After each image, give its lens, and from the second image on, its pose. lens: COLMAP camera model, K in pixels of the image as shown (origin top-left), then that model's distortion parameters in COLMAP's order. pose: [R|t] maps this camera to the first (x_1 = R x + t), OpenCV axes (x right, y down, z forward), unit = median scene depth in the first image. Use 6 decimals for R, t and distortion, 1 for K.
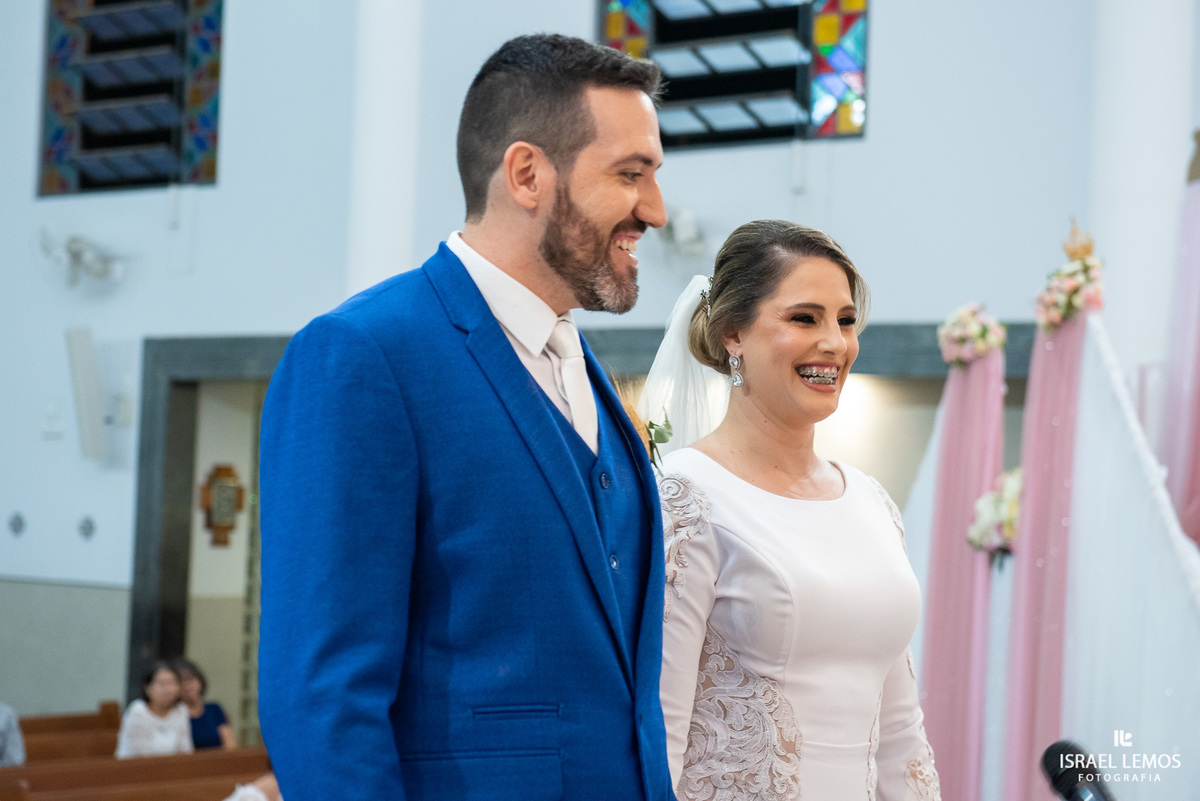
lens RADIAL K [[2447.4, 0, 600.0], [0, 2447.4, 400.5], [0, 0, 1]] dist [0.075395, 0.205051]
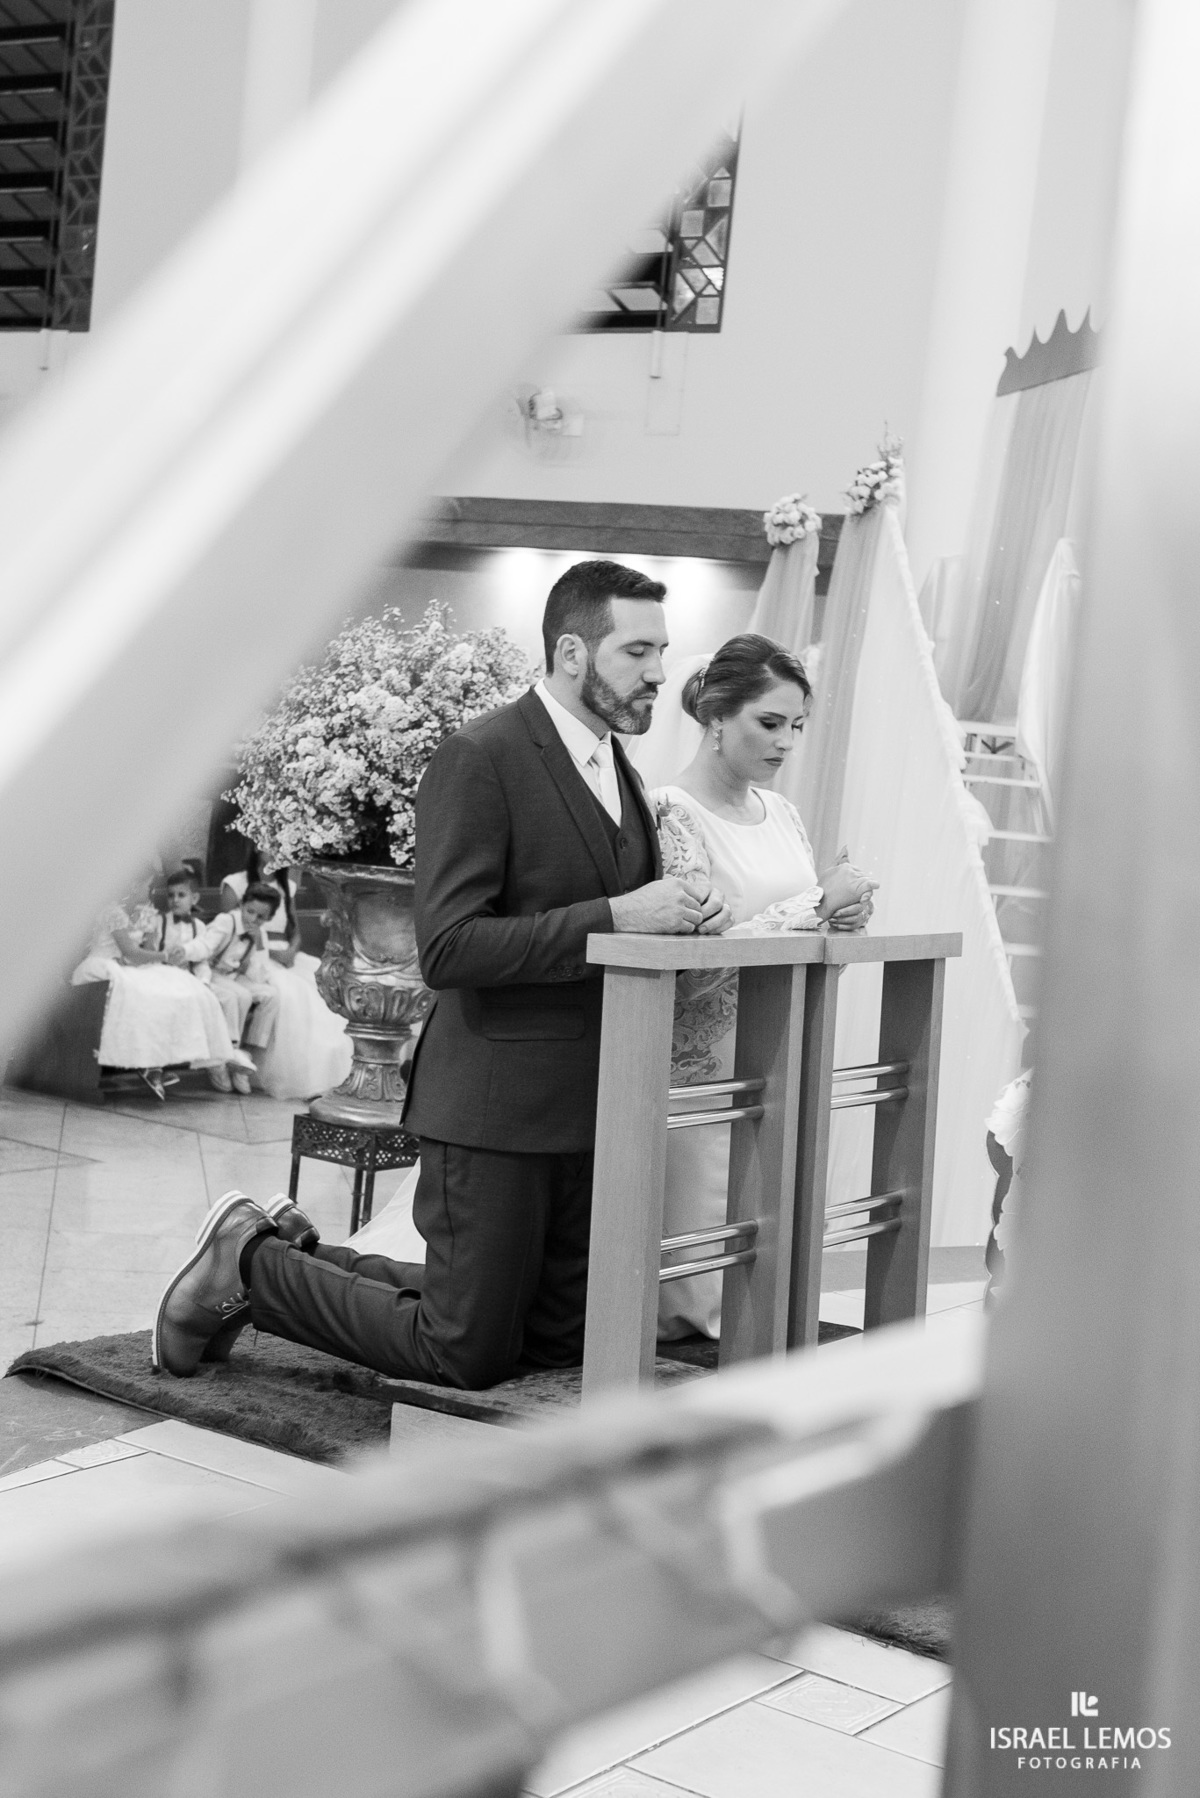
lens RADIAL K [[2635.7, 0, 569.6], [0, 2635.7, 793.9], [0, 0, 1]] dist [0.111343, 0.029572]
pose [[0.997052, 0.058989, 0.049058, -0.000602], [-0.062624, 0.995125, 0.076190, 0.006587], [-0.044325, -0.079038, 0.995886, -0.115104]]
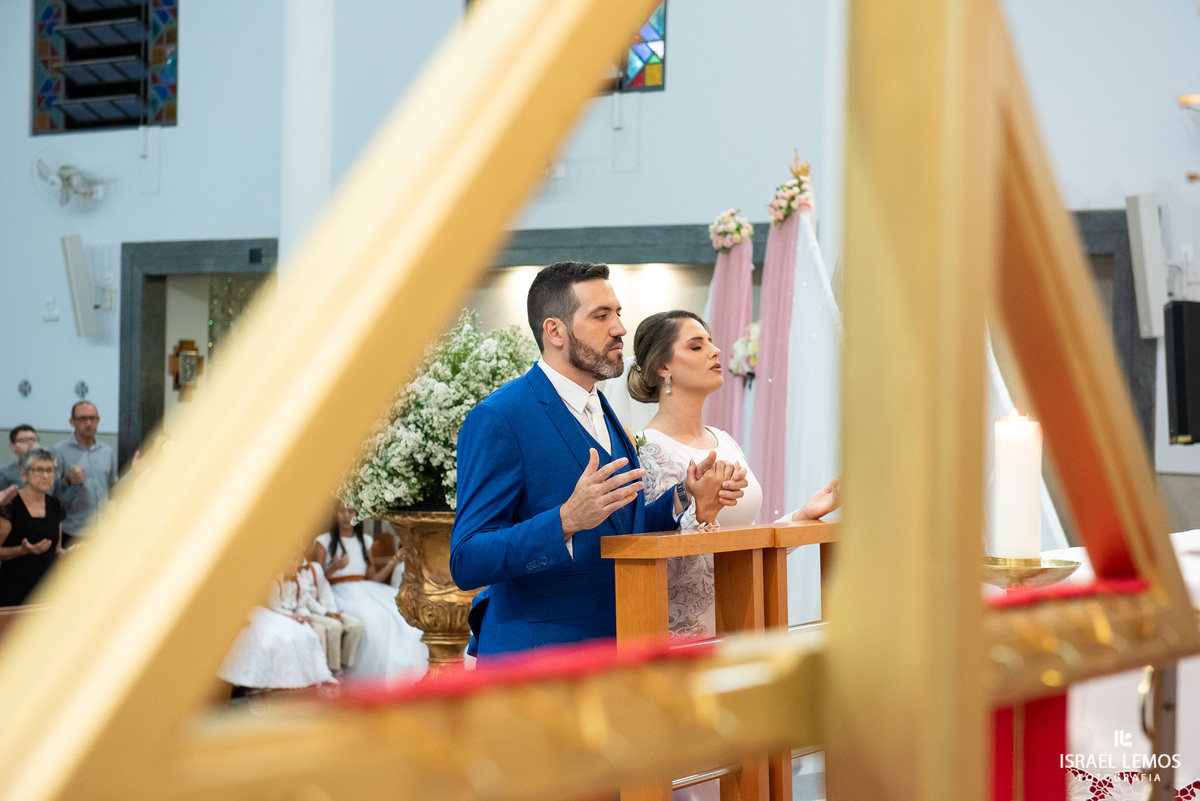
lens RADIAL K [[2086.3, 0, 600.0], [0, 2086.3, 400.5], [0, 0, 1]] dist [0.150769, -0.145792]
pose [[0.997986, -0.016172, 0.061330, -0.002276], [0.013256, 0.998776, 0.047660, 0.008165], [-0.062026, -0.046751, 0.996979, -0.136864]]
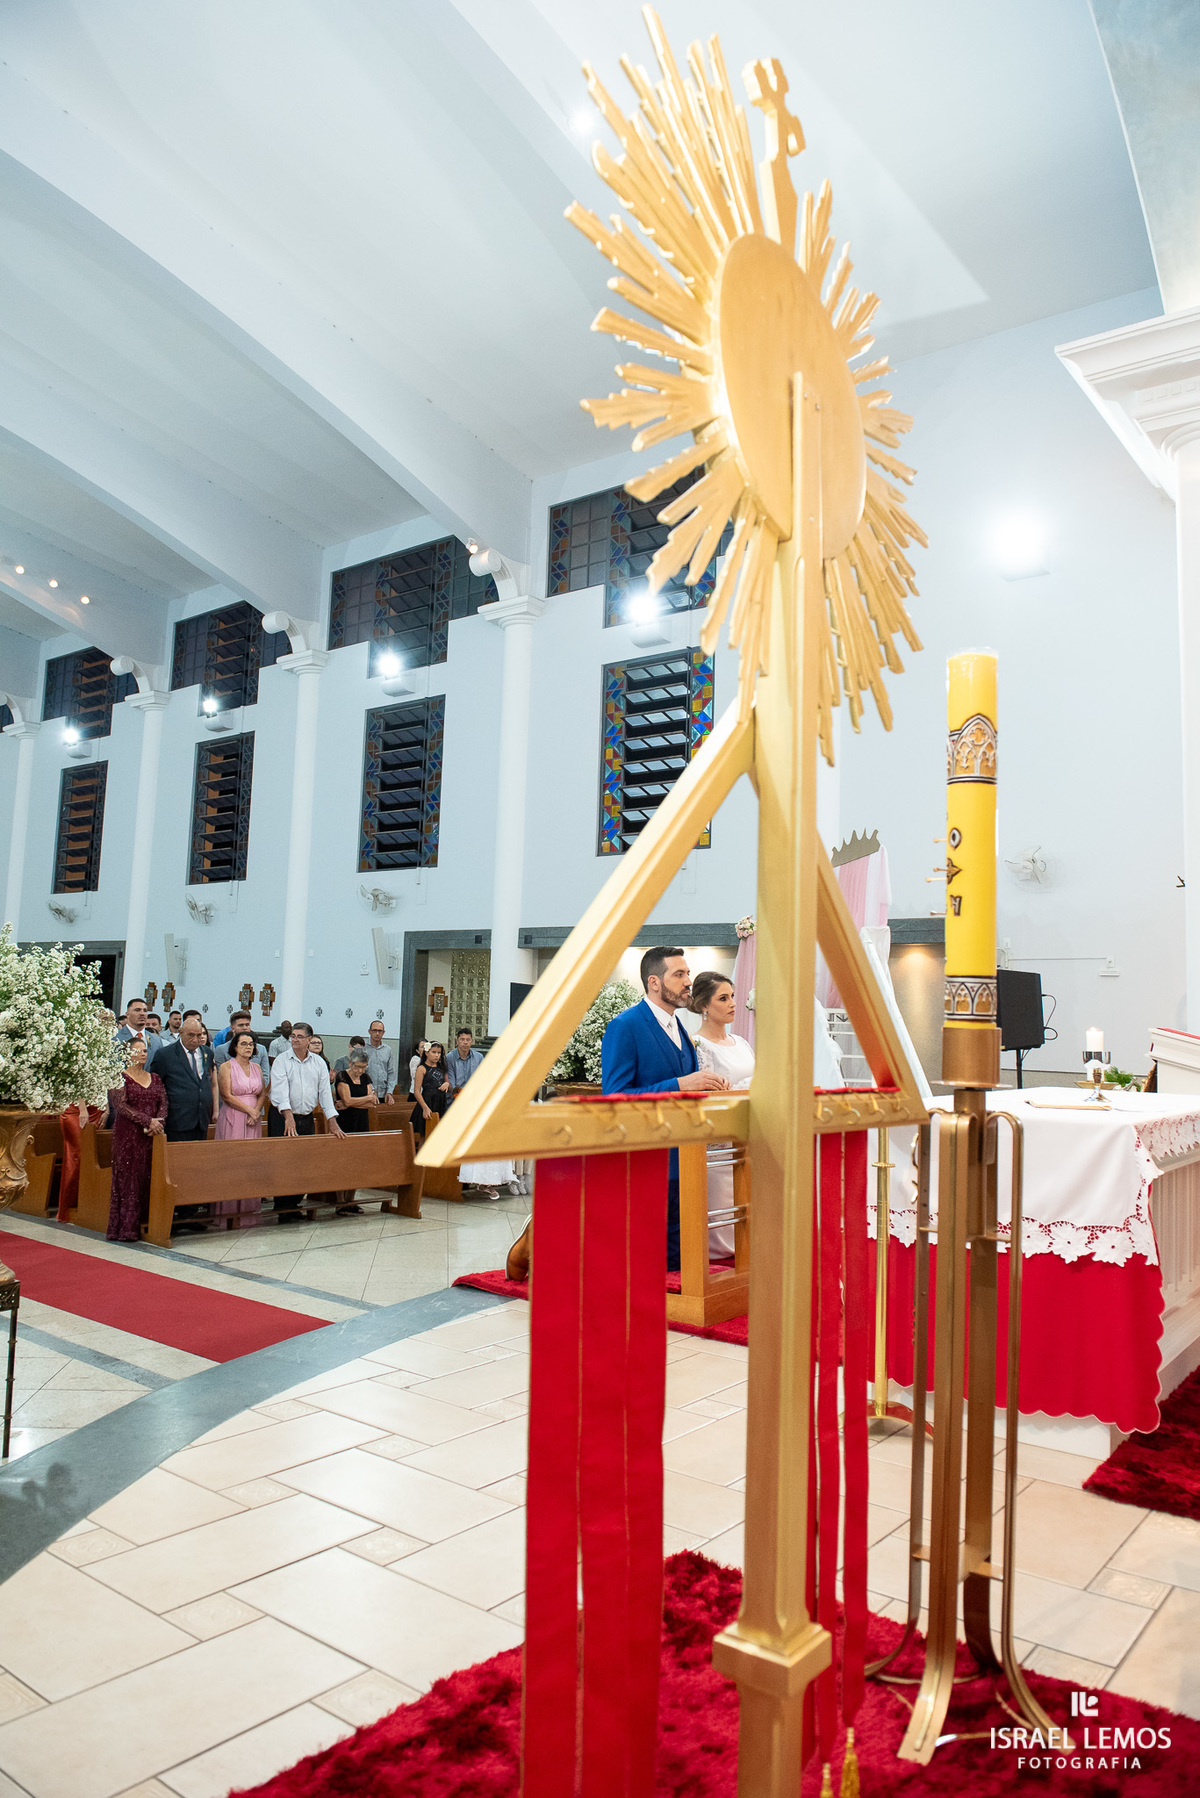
lens RADIAL K [[1233.1, 0, 600.0], [0, 1233.1, 899.0], [0, 0, 1]] dist [-0.049849, -0.003755]
pose [[0.999990, -0.003988, 0.002121, -0.003558], [0.004099, 0.998475, -0.055047, 0.008315], [-0.001899, 0.055055, 0.998482, -0.169917]]
